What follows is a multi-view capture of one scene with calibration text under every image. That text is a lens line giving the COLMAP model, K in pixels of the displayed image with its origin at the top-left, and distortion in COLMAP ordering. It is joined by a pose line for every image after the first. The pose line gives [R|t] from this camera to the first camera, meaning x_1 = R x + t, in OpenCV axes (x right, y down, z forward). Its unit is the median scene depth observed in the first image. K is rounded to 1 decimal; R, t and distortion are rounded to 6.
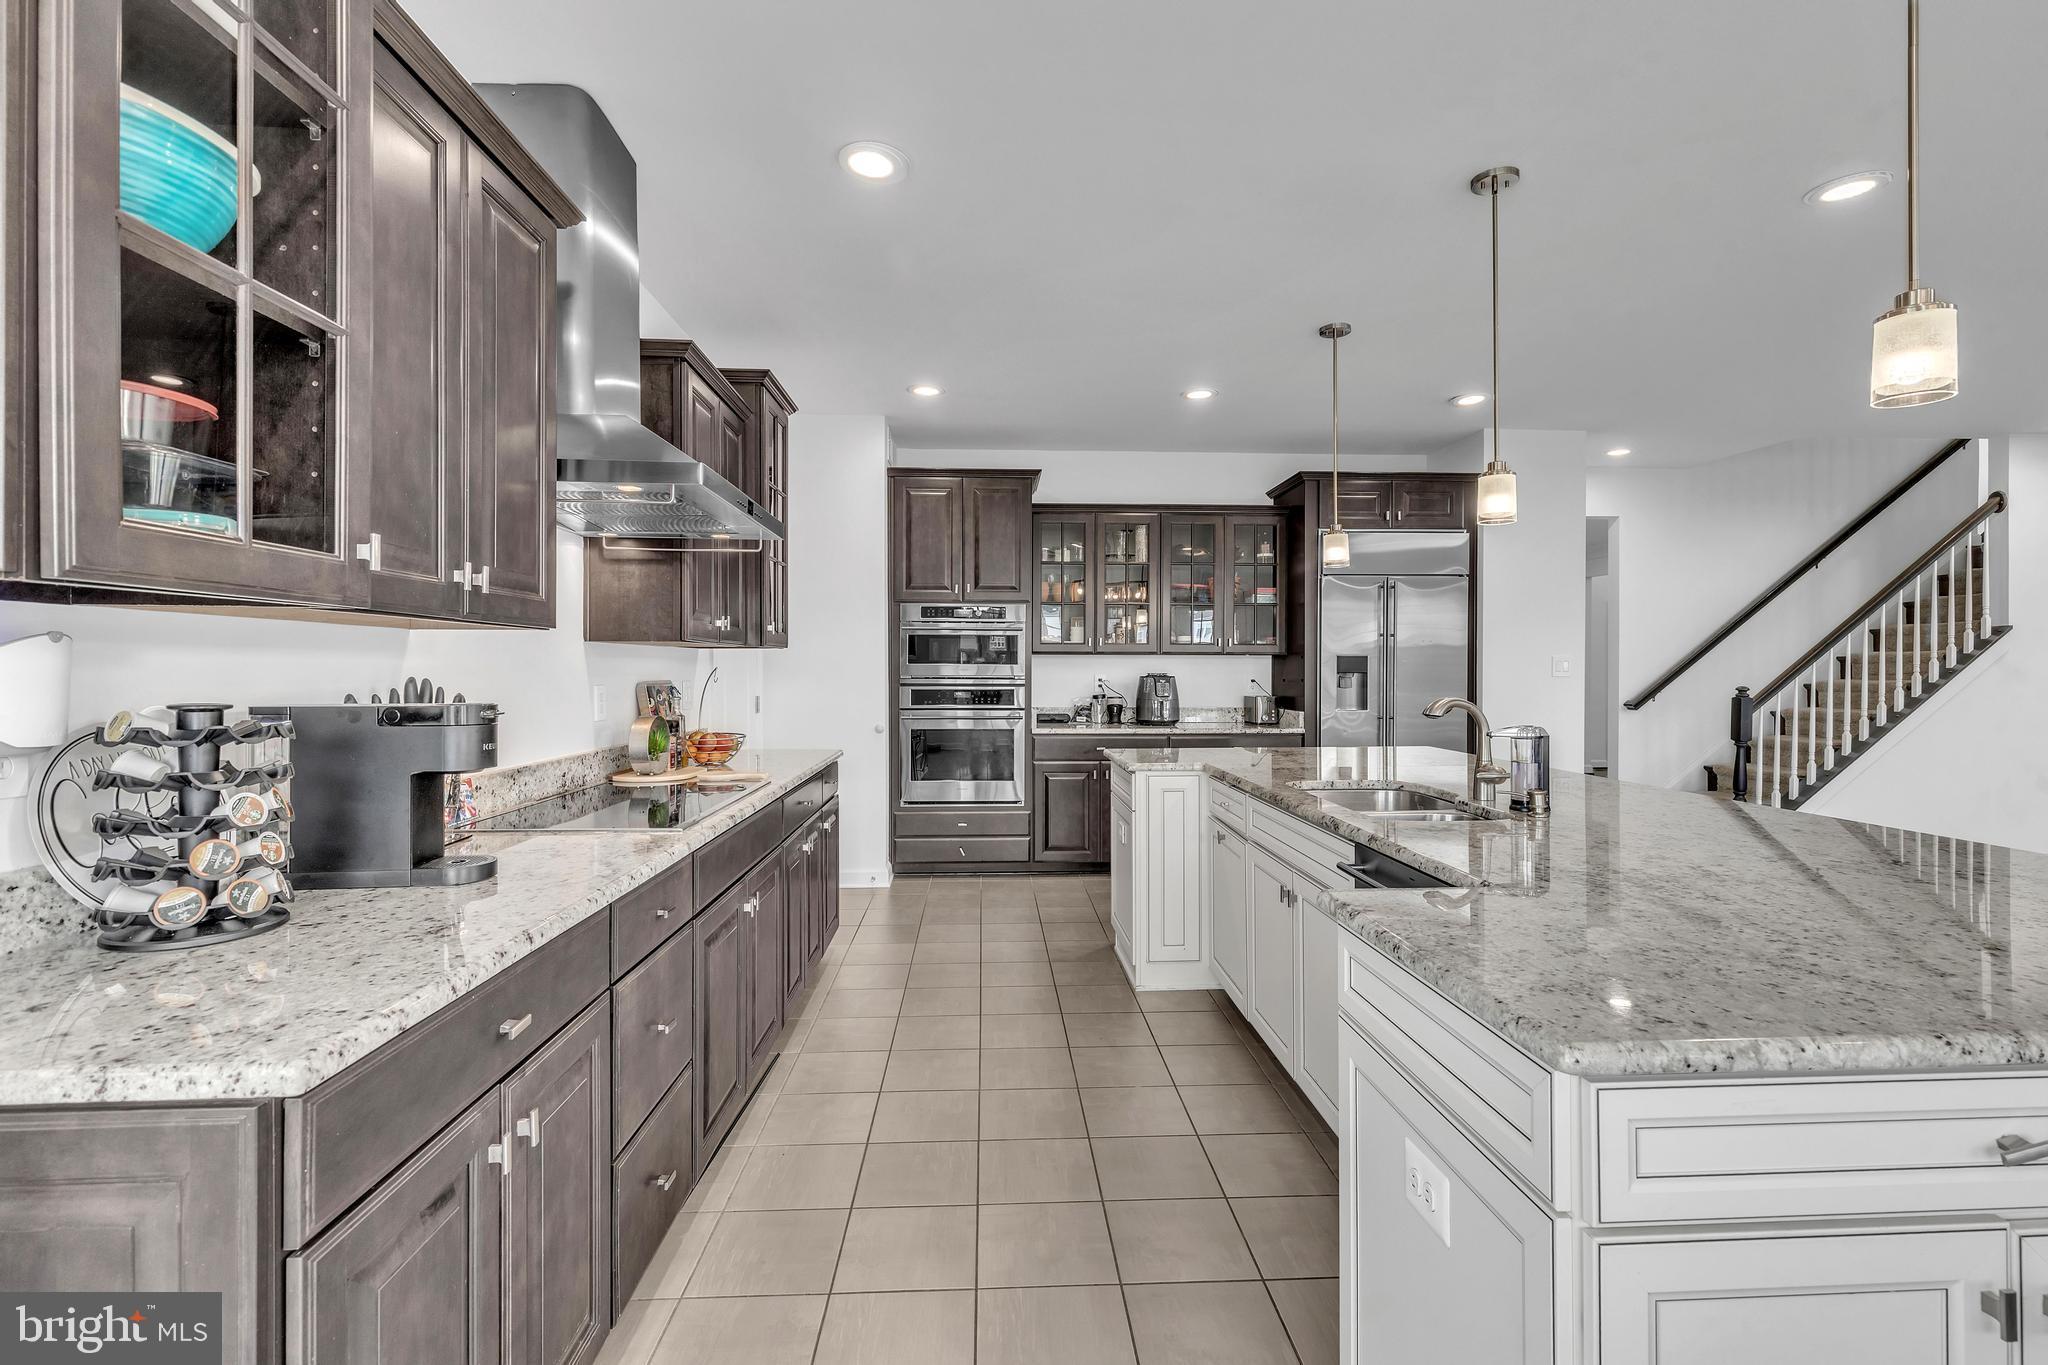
lens RADIAL K [[936.0, 0, 1064.9], [0, 936.0, 681.6], [0, 0, 1]] dist [0.010656, 0.000157]
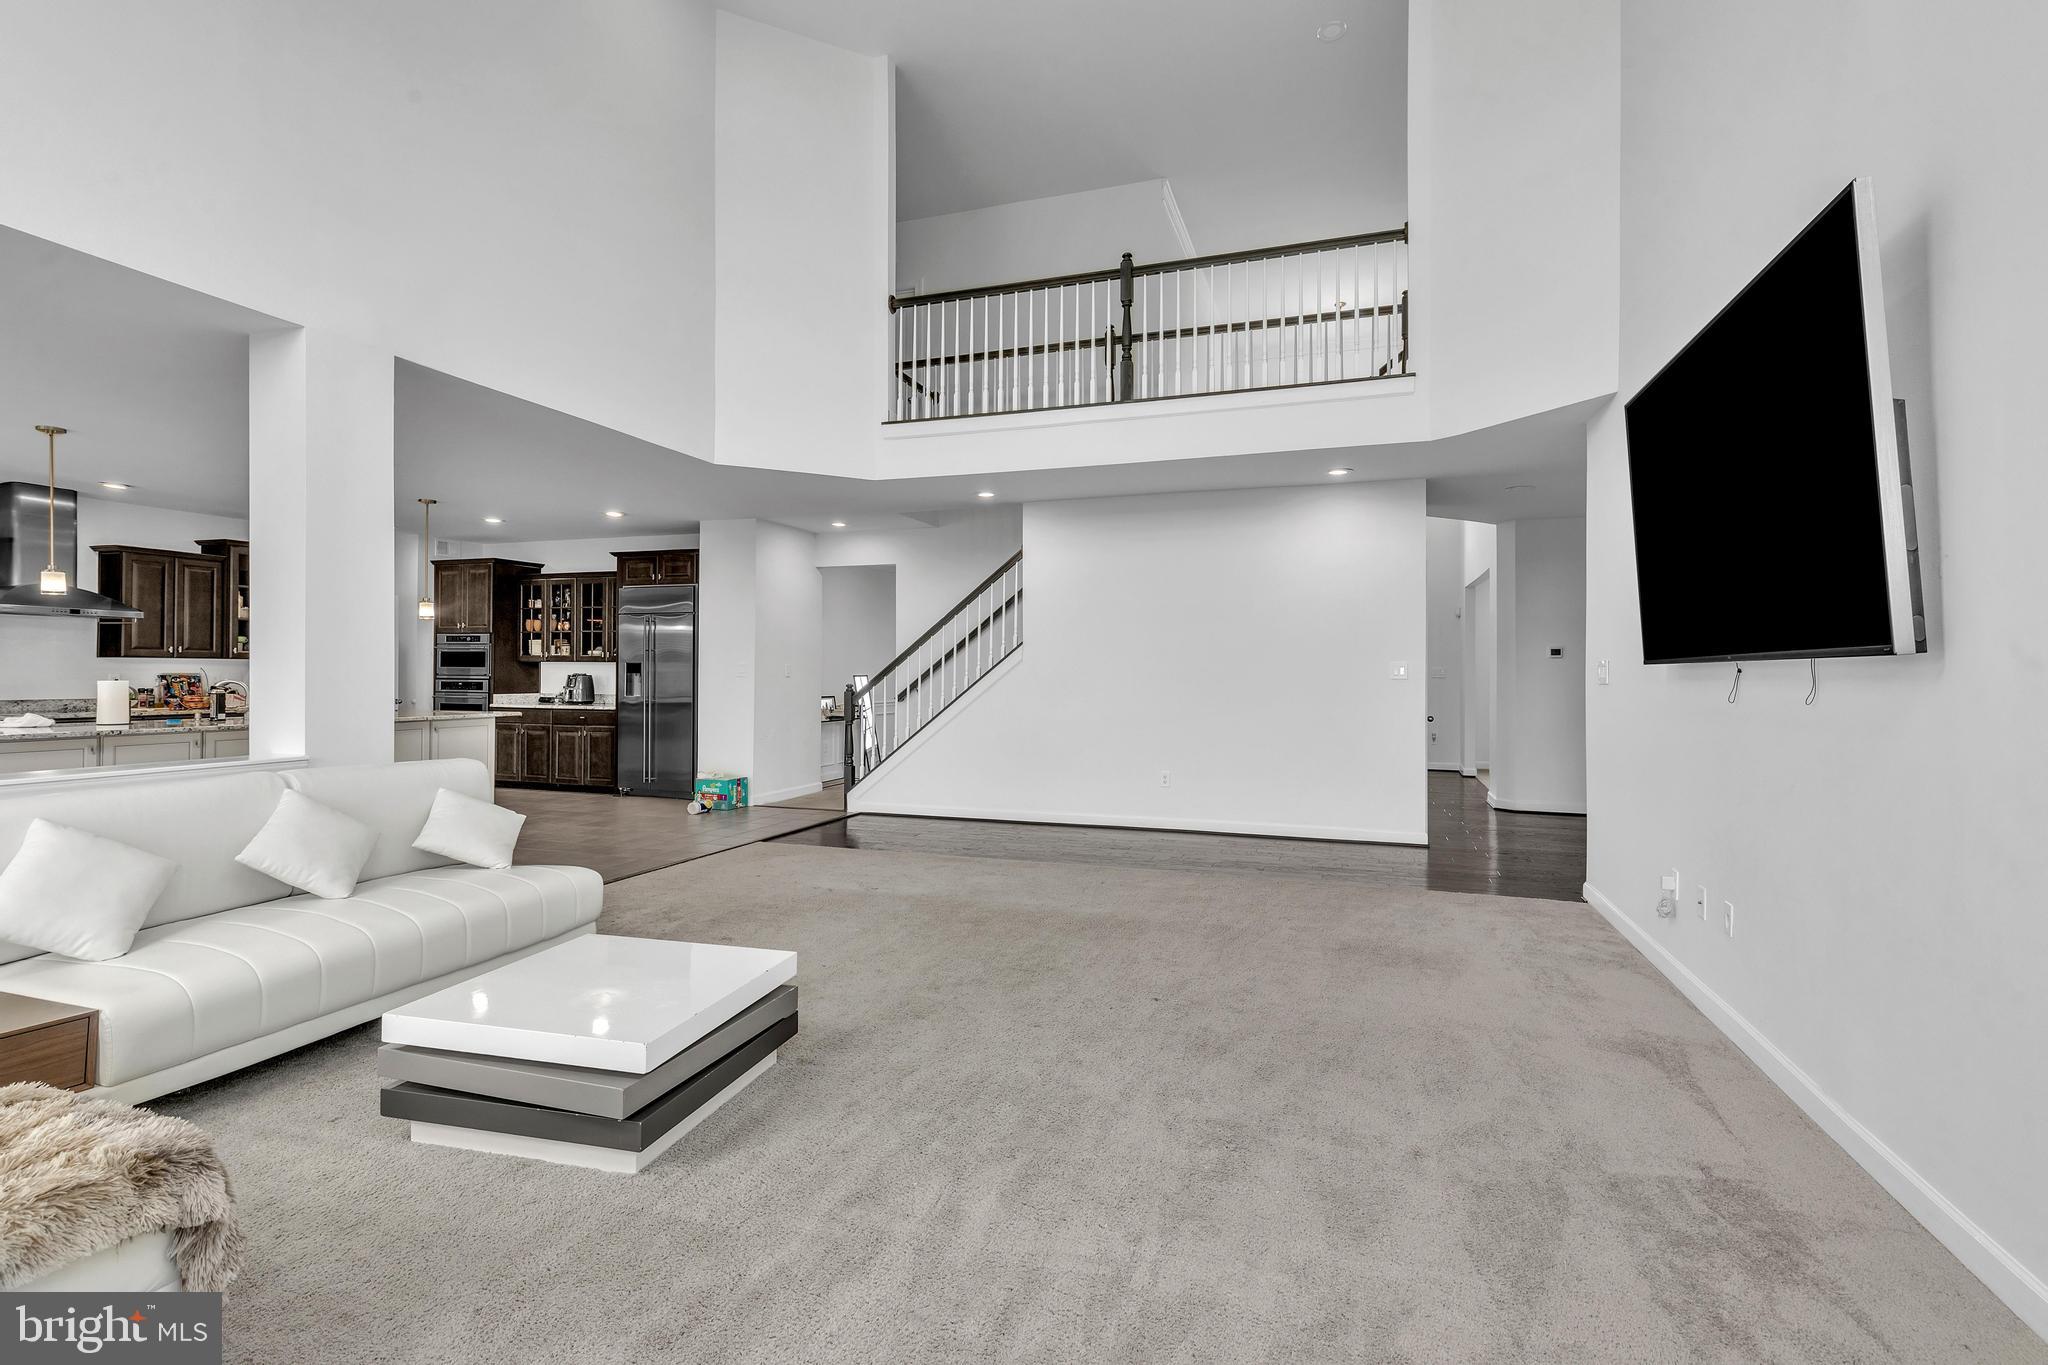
lens RADIAL K [[936.0, 0, 1029.2], [0, 936.0, 666.9], [0, 0, 1]] dist [0.010656, 0.000157]
pose [[0.924596, 0.003272, -0.380936, 1.542484], [-0.010842, 0.999784, -0.017728, 0.001346], [0.380795, 0.020521, 0.924432, -0.261362]]
